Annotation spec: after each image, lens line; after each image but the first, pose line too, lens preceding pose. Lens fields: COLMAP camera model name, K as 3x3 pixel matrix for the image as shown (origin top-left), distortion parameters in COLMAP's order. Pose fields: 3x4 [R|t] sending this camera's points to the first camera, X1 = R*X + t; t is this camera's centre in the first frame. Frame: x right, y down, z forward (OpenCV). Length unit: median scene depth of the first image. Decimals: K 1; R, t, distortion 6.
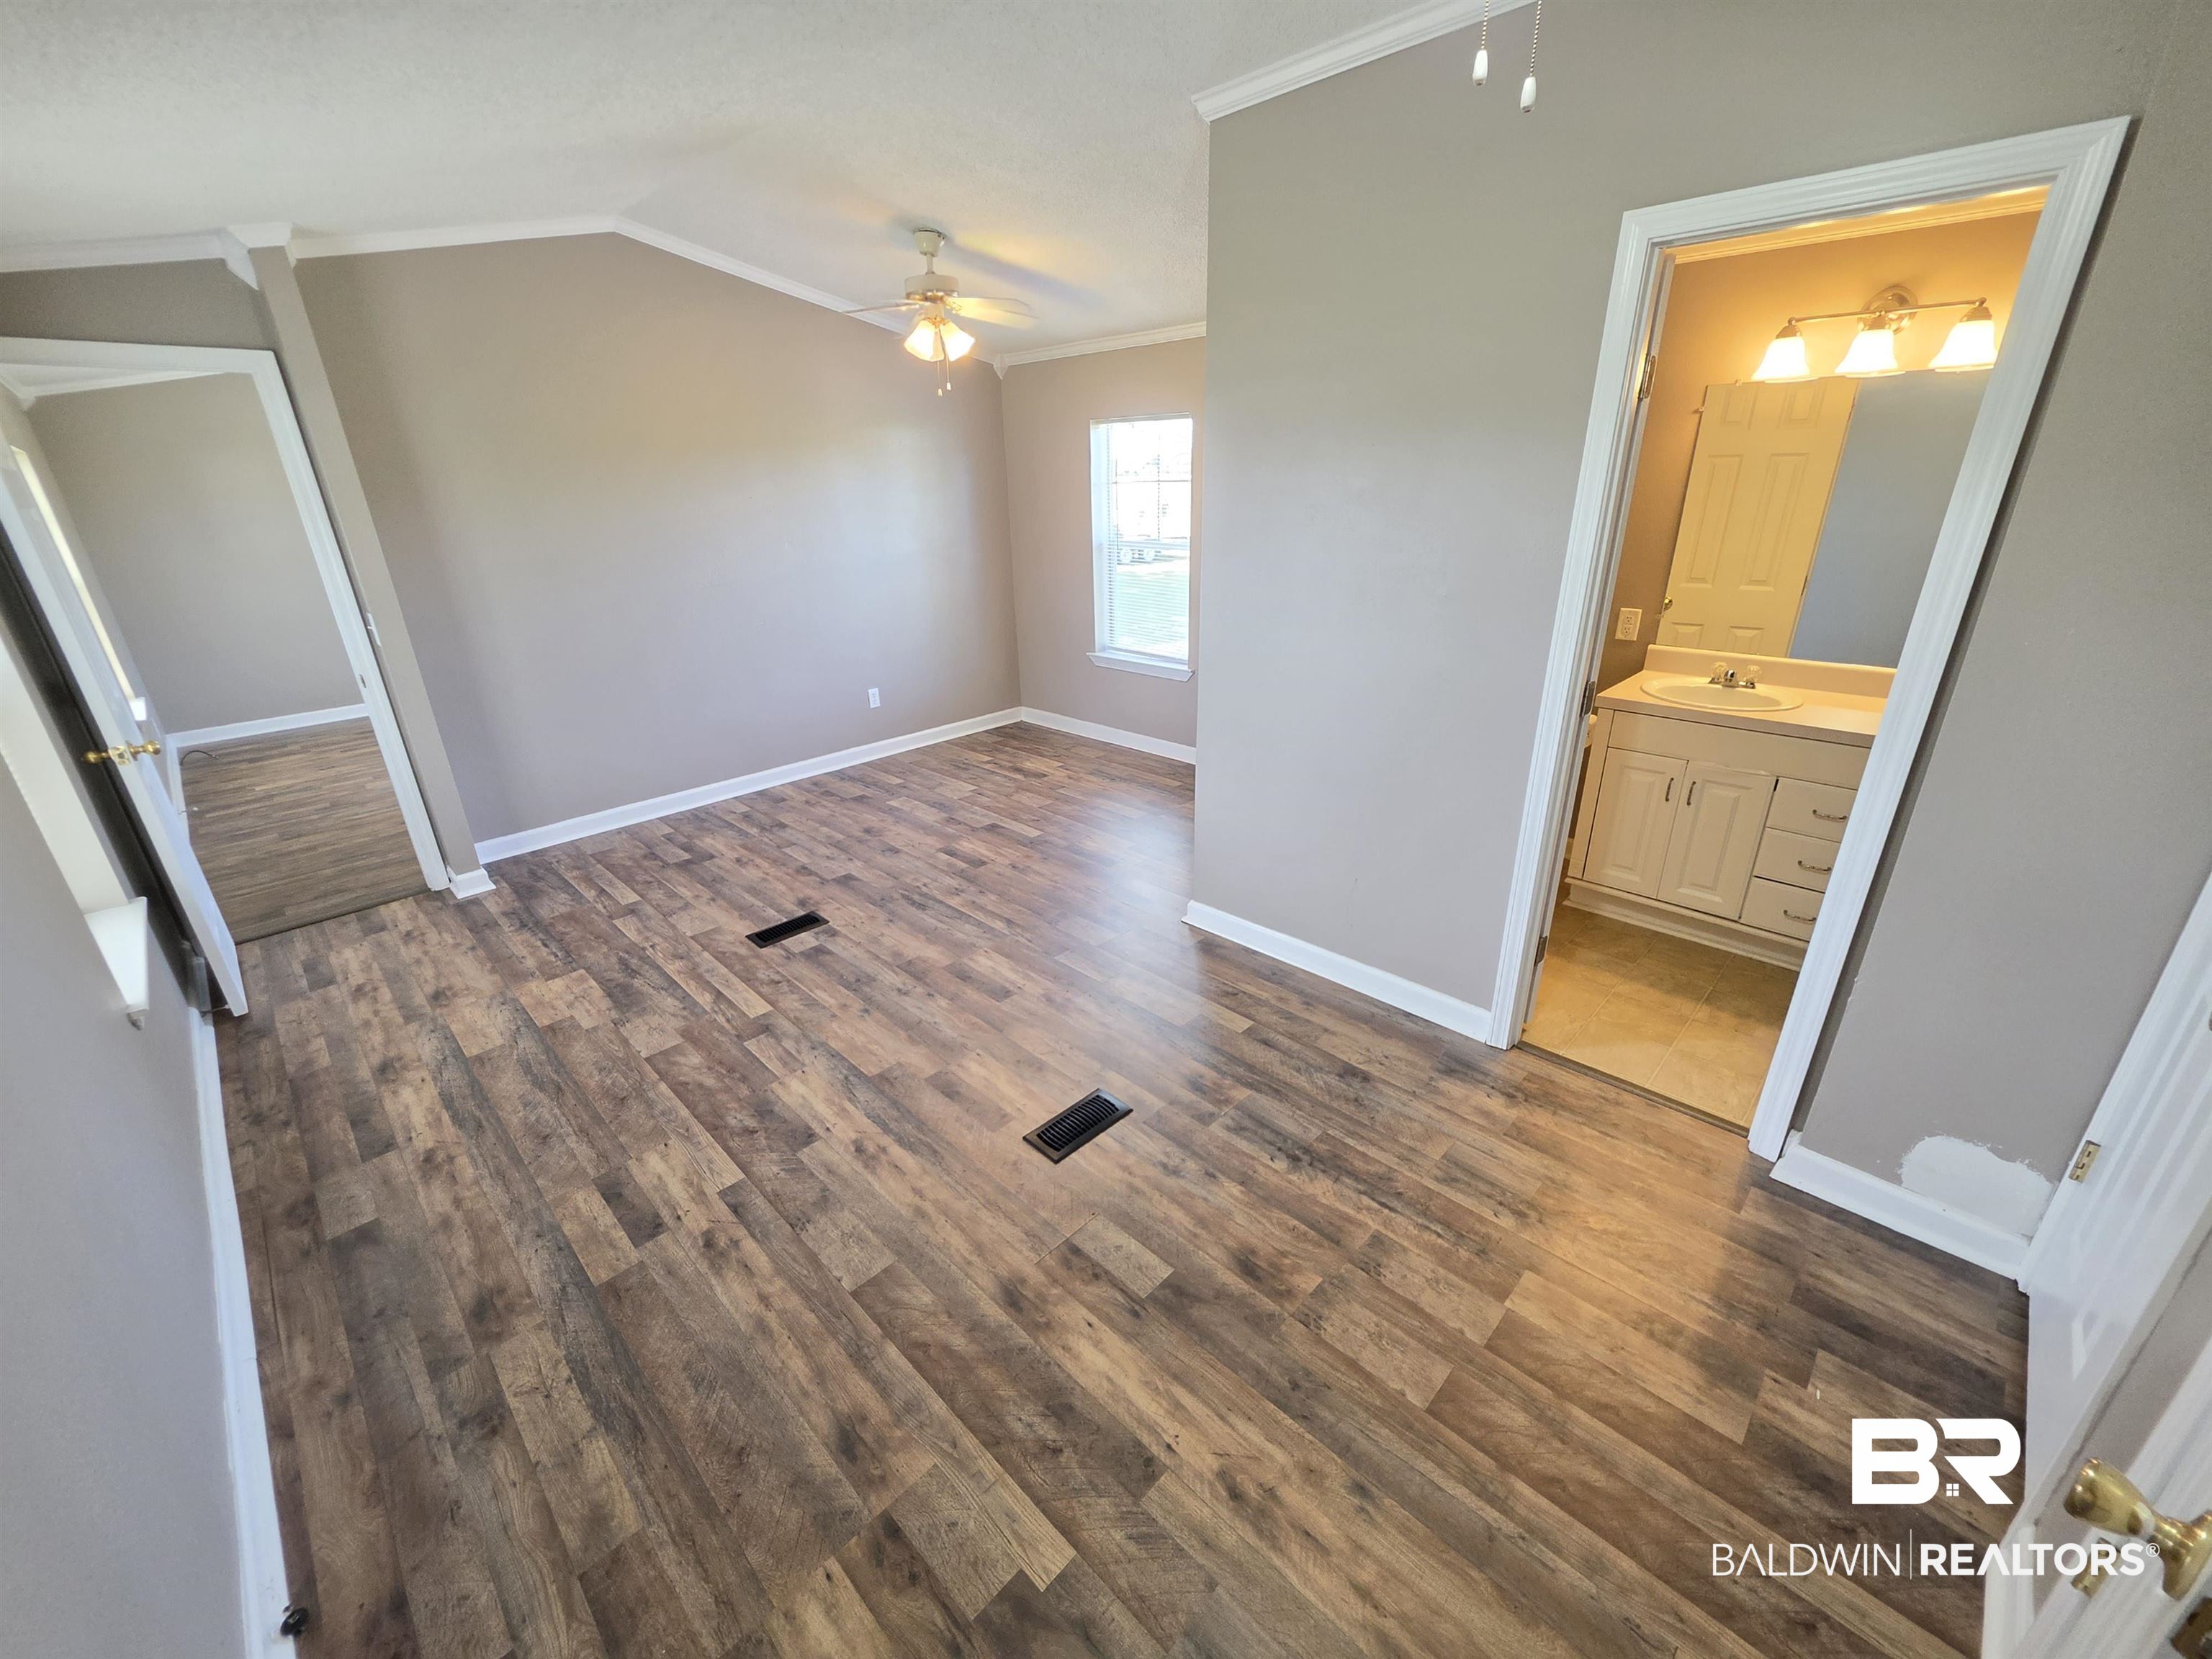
lens RADIAL K [[887.7, 0, 1096.6], [0, 887.7, 834.2], [0, 0, 1]] dist [-0.003005, 0.000323]
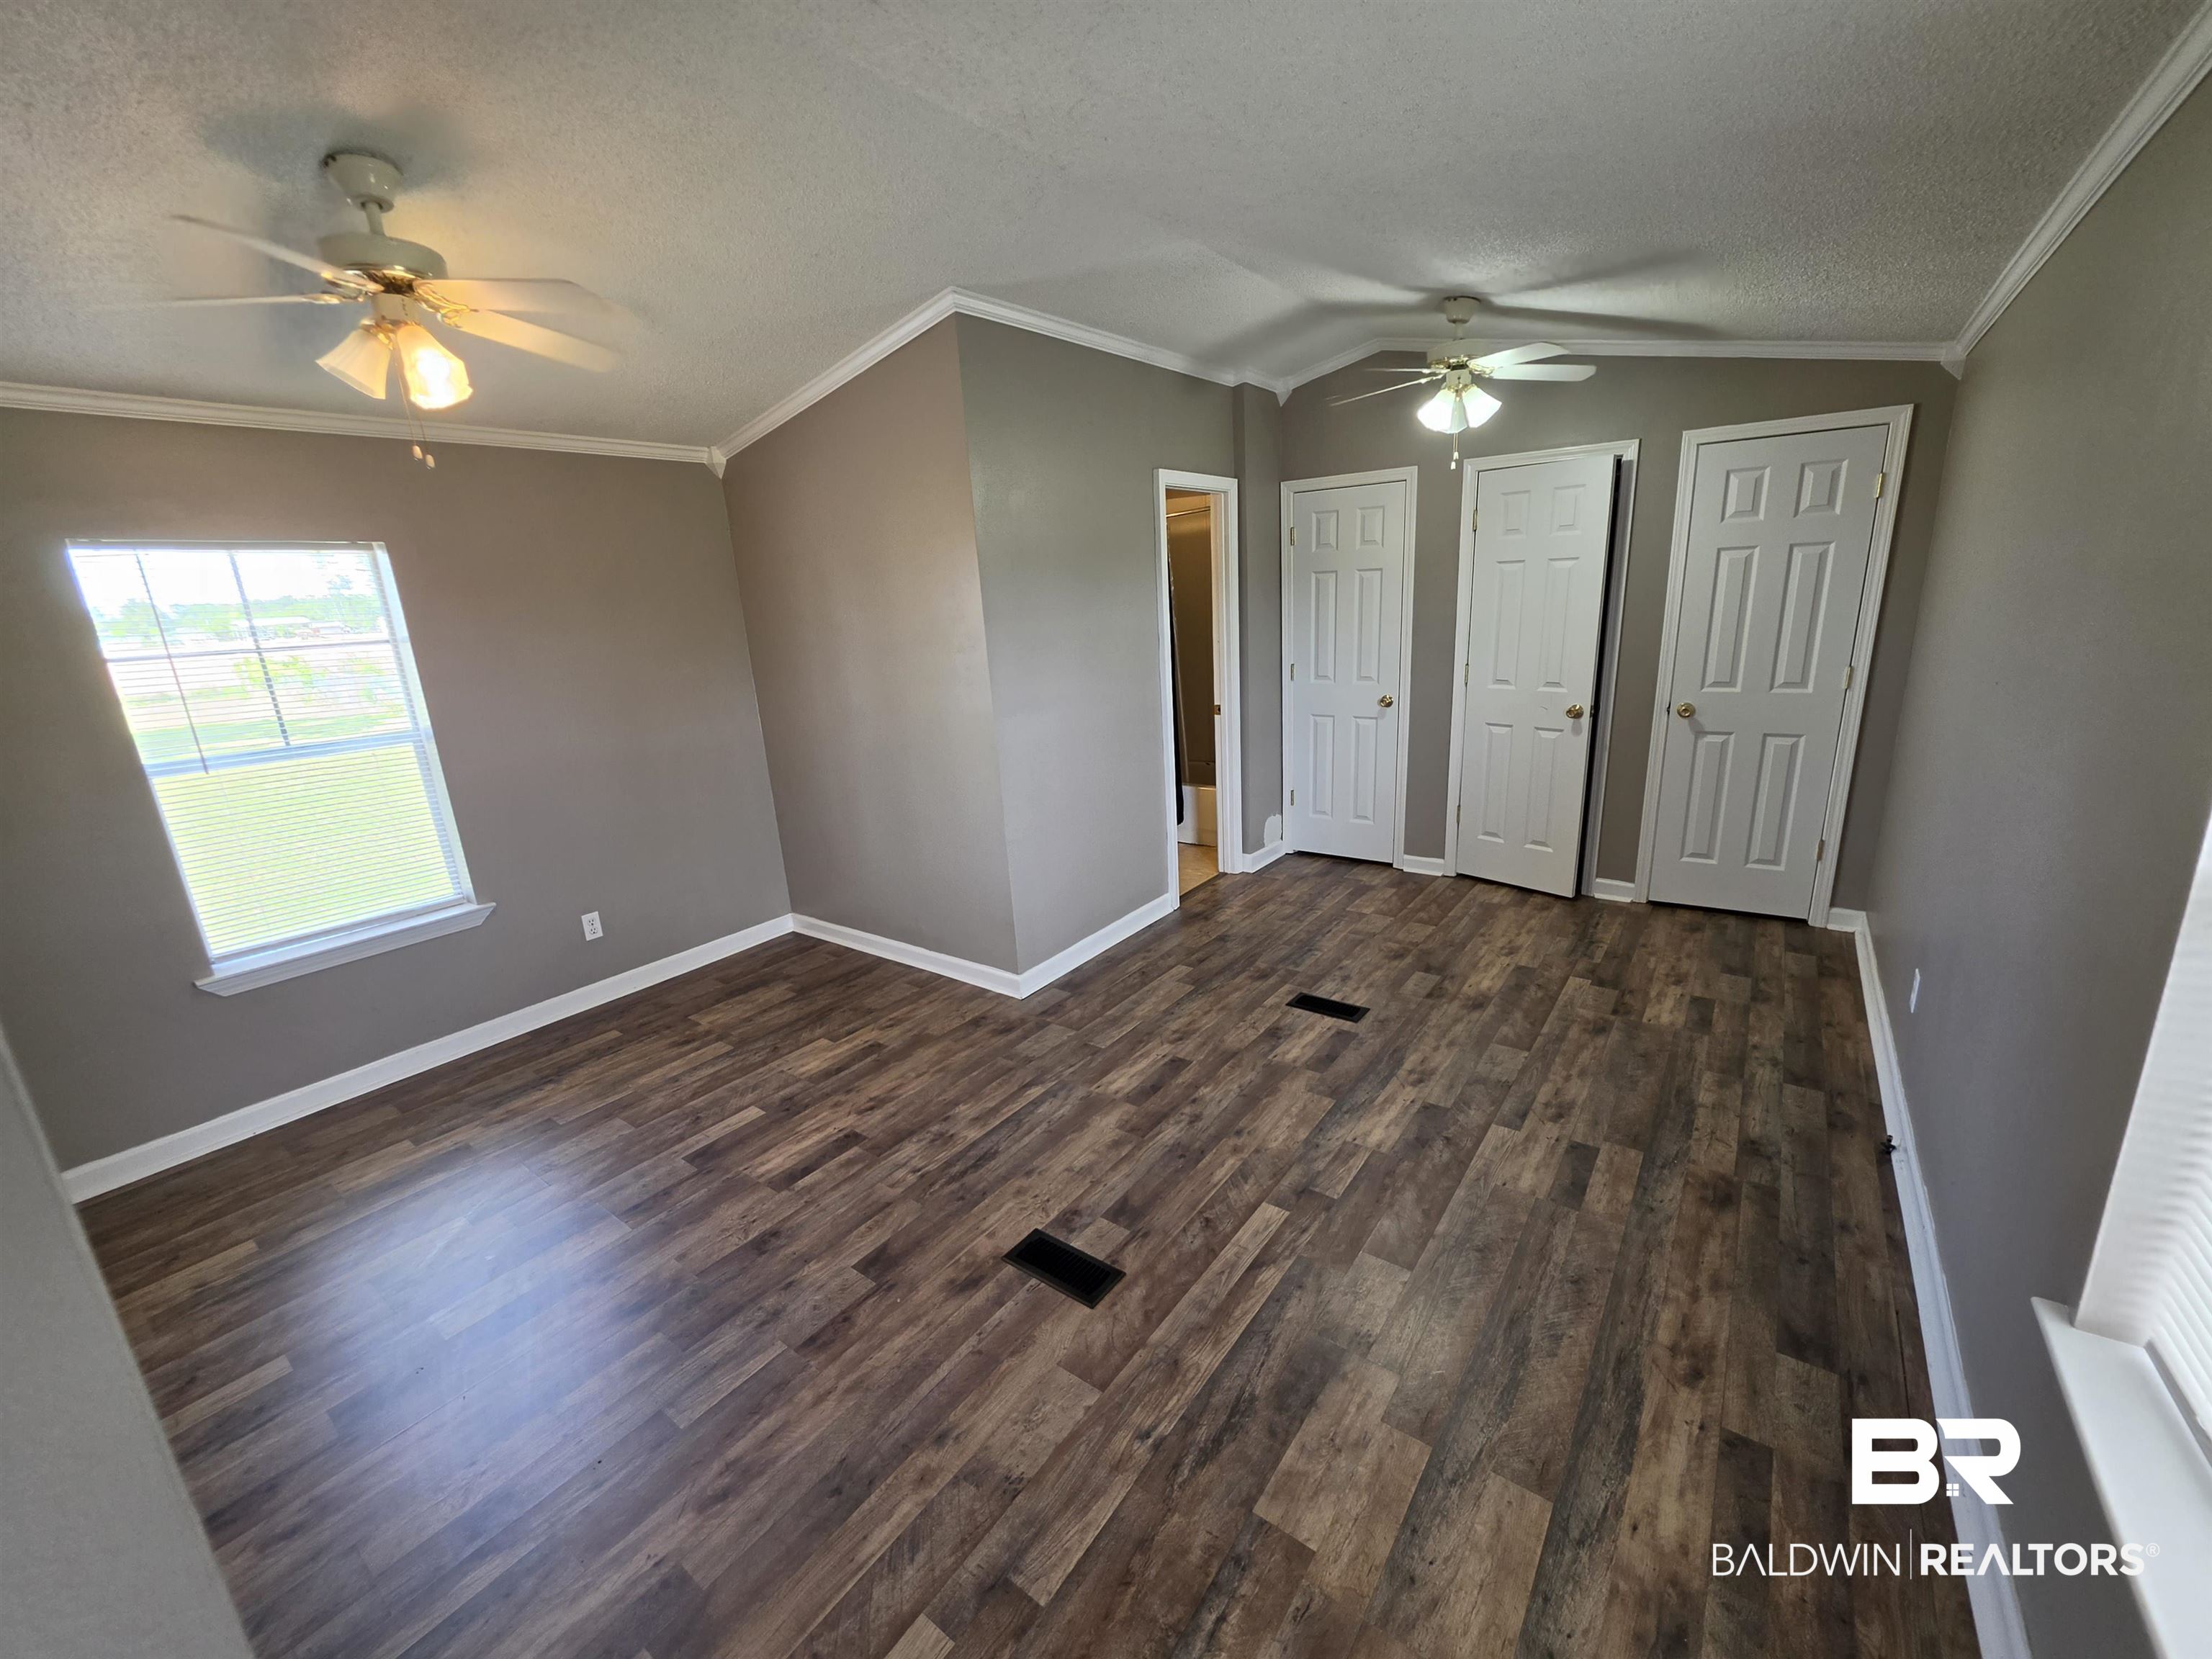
lens RADIAL K [[887.7, 0, 1096.6], [0, 887.7, 834.2], [0, 0, 1]] dist [-0.003005, 0.000323]
pose [[-0.139533, -0.225878, 0.964111, -1.240011], [0.429642, 0.863404, 0.264465, -0.436397], [-0.892154, 0.451124, -0.023426, 1.197042]]
